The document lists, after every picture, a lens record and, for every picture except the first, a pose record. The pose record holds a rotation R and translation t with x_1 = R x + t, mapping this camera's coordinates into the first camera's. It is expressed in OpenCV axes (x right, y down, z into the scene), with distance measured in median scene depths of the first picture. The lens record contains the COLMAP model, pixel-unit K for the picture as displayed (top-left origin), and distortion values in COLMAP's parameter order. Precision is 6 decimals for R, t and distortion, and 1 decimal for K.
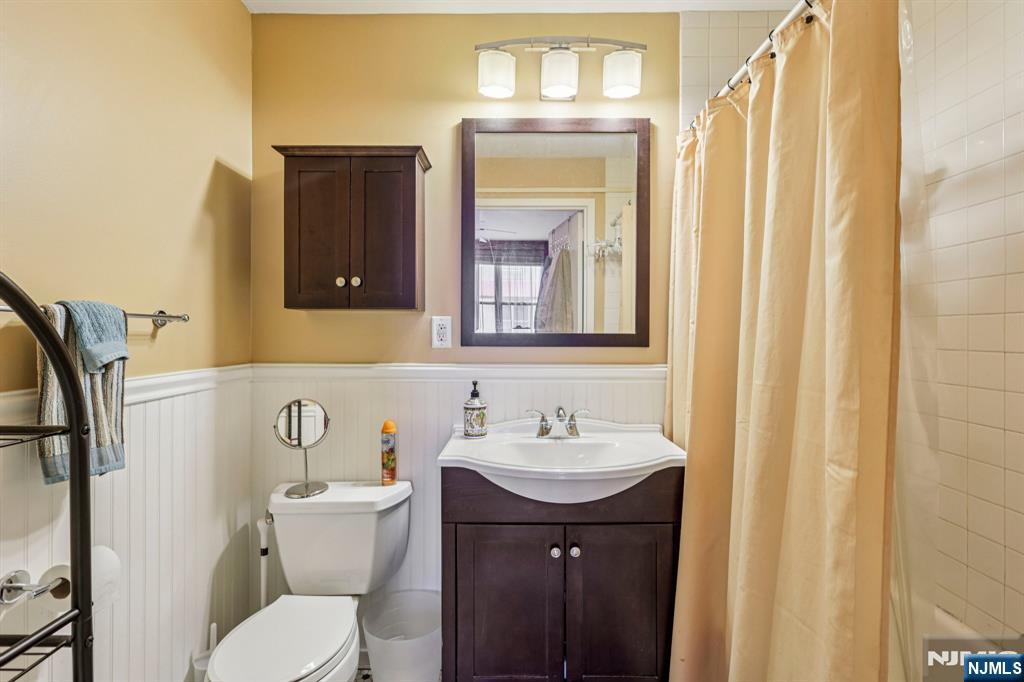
lens RADIAL K [[468.8, 0, 511.8], [0, 468.8, 336.8], [0, 0, 1]] dist [-0.000667, 0.000320]
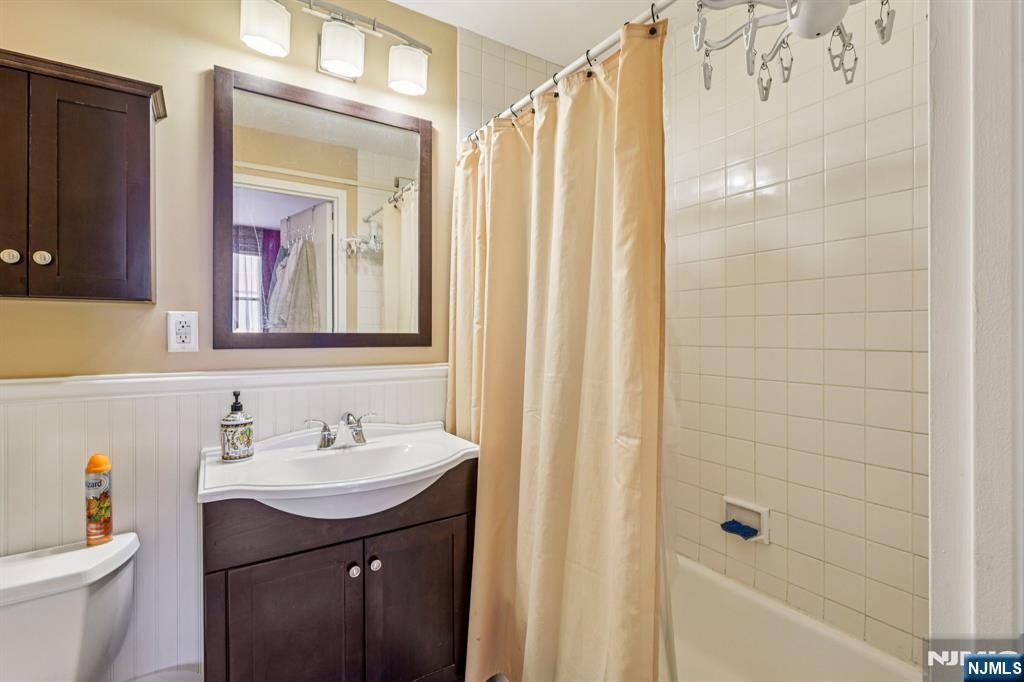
lens RADIAL K [[470.5, 0, 510.1], [0, 470.5, 338.0], [0, 0, 1]] dist [-0.002437, -0.000084]
pose [[0.839573, -0.007249, 0.543199, -0.125661], [0.006121, 0.999974, 0.003885, 0.000895], [-0.543213, 0.000063, 0.839595, 0.052725]]
